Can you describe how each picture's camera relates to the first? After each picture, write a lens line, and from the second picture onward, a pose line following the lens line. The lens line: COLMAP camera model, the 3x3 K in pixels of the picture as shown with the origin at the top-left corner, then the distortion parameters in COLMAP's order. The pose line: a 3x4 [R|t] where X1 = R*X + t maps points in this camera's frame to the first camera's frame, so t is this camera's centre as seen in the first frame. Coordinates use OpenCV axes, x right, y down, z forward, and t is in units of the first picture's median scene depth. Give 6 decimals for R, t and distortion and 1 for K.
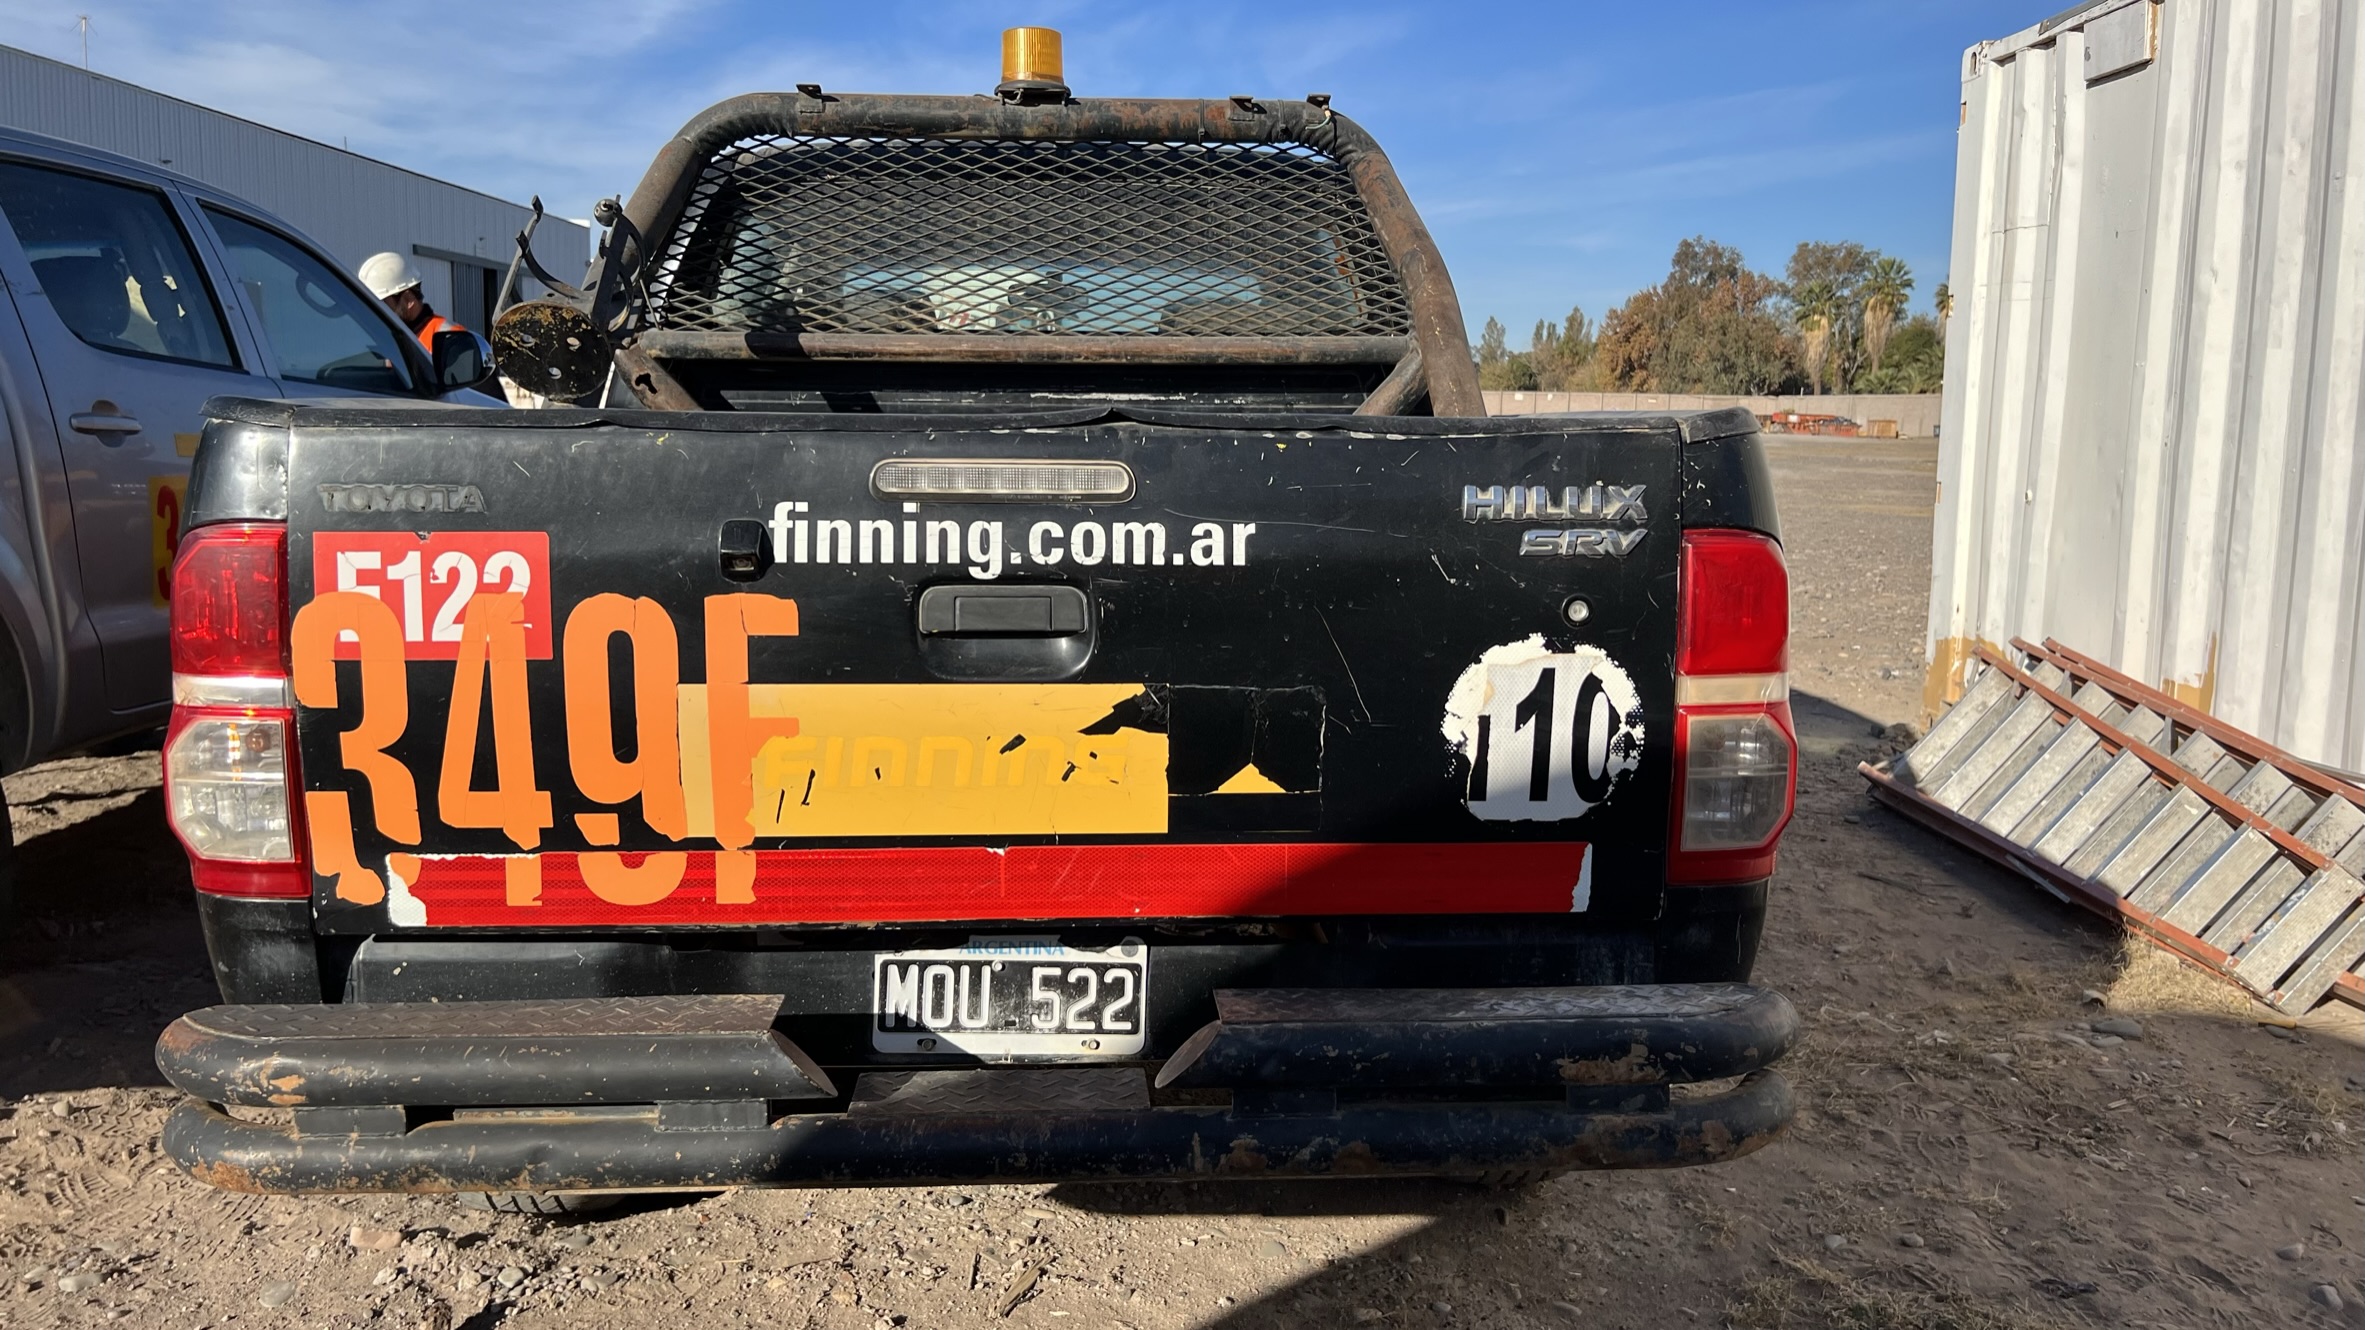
lens RADIAL K [[1776.5, 0, 1189.9], [0, 1776.5, 653.2], [0, 0, 1]] dist [0.130277, -0.224225]
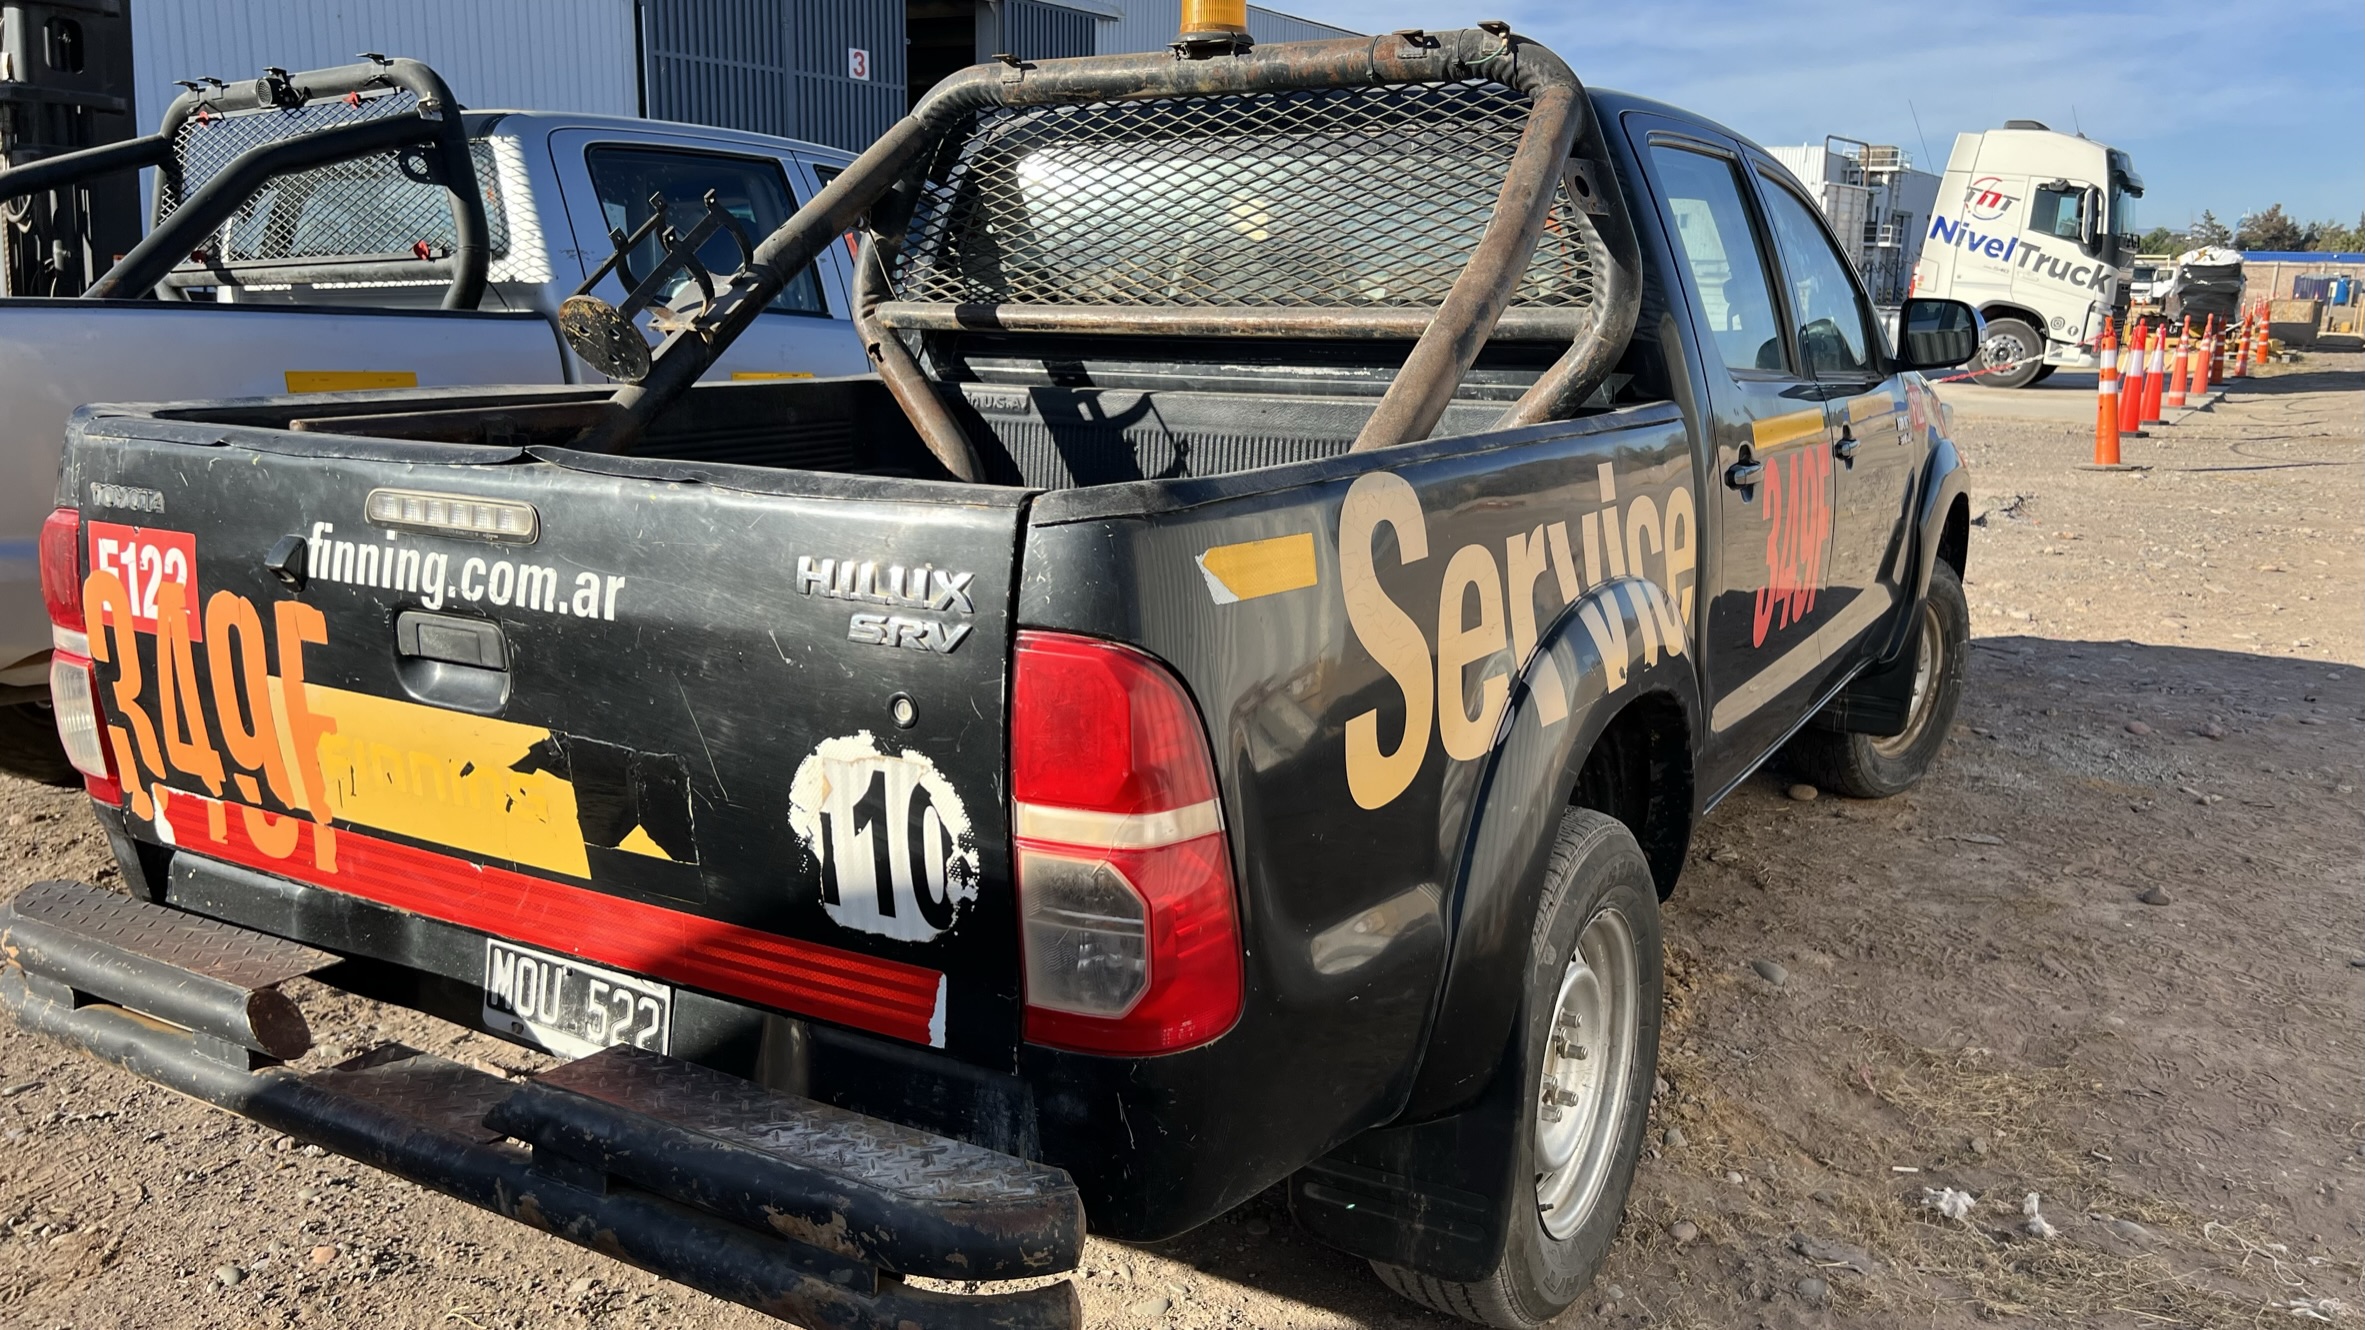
lens RADIAL K [[1794.0, 0, 1187.8], [0, 1794.0, 693.7], [0, 0, 1]] dist [0.035393, 0.000463]
pose [[0.832703, 0.122427, -0.540016, 0.799406], [-0.077847, 0.991449, 0.104733, -0.133118], [0.548220, -0.045173, 0.835113, 0.352160]]
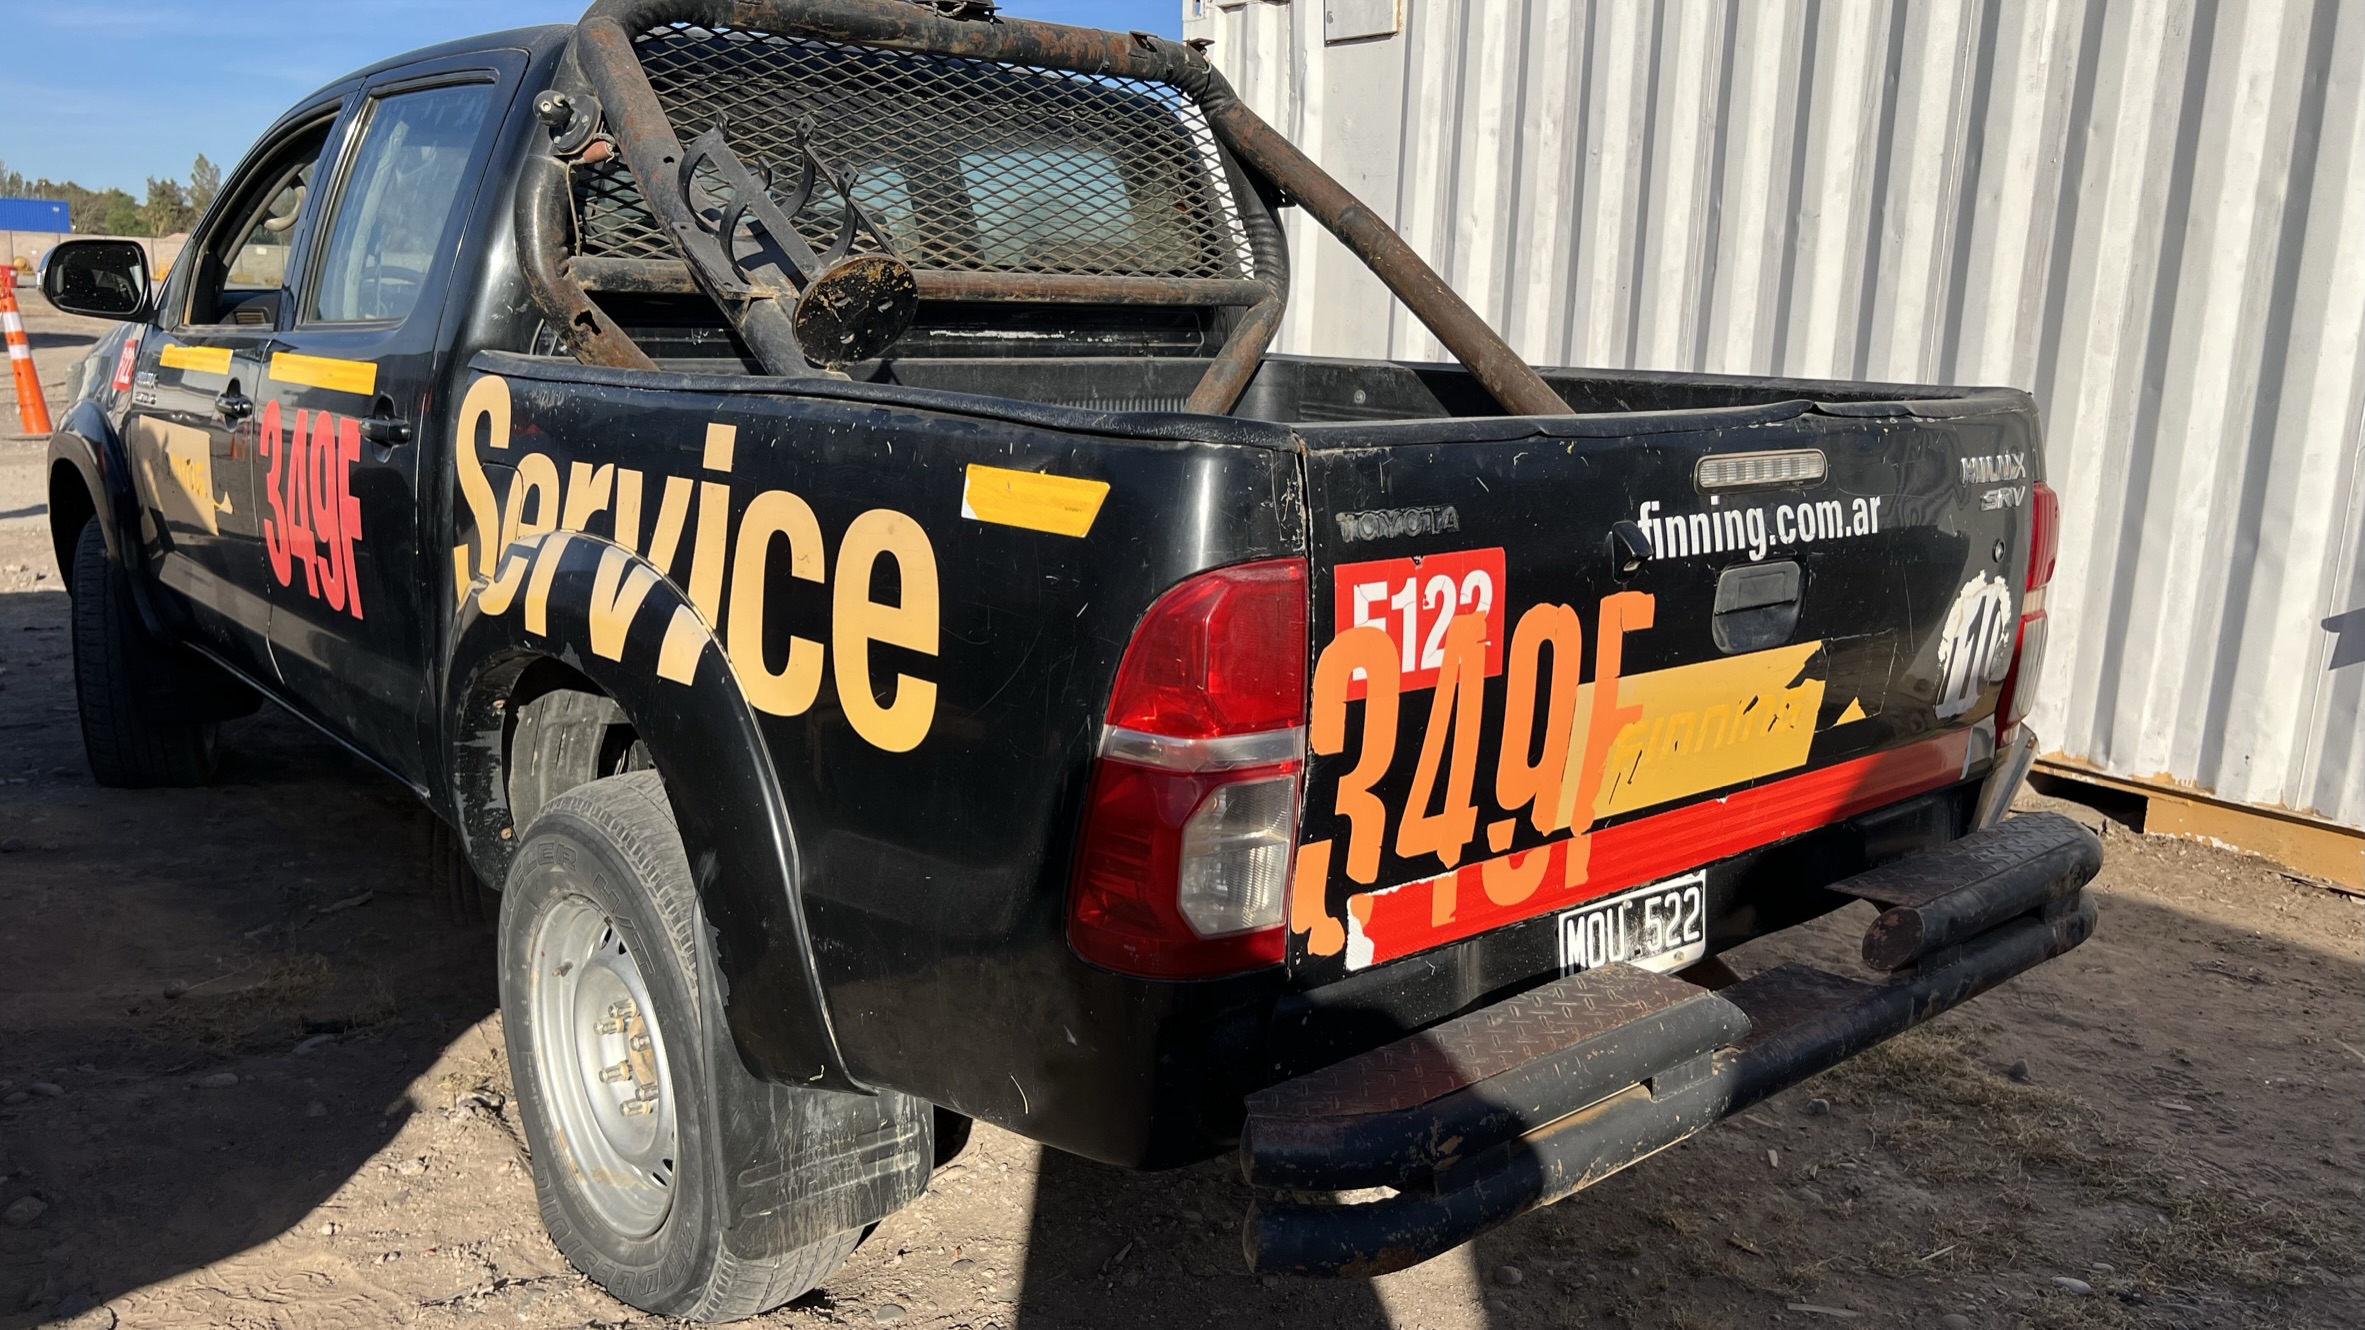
lens RADIAL K [[1794.0, 0, 1187.8], [0, 1794.0, 693.7], [0, 0, 1]] dist [0.035393, 0.000463]
pose [[0.791262, -0.117840, 0.600015, -1.053707], [0.060676, 0.991543, 0.114719, -0.107031], [-0.608459, -0.054367, 0.791721, 0.310043]]
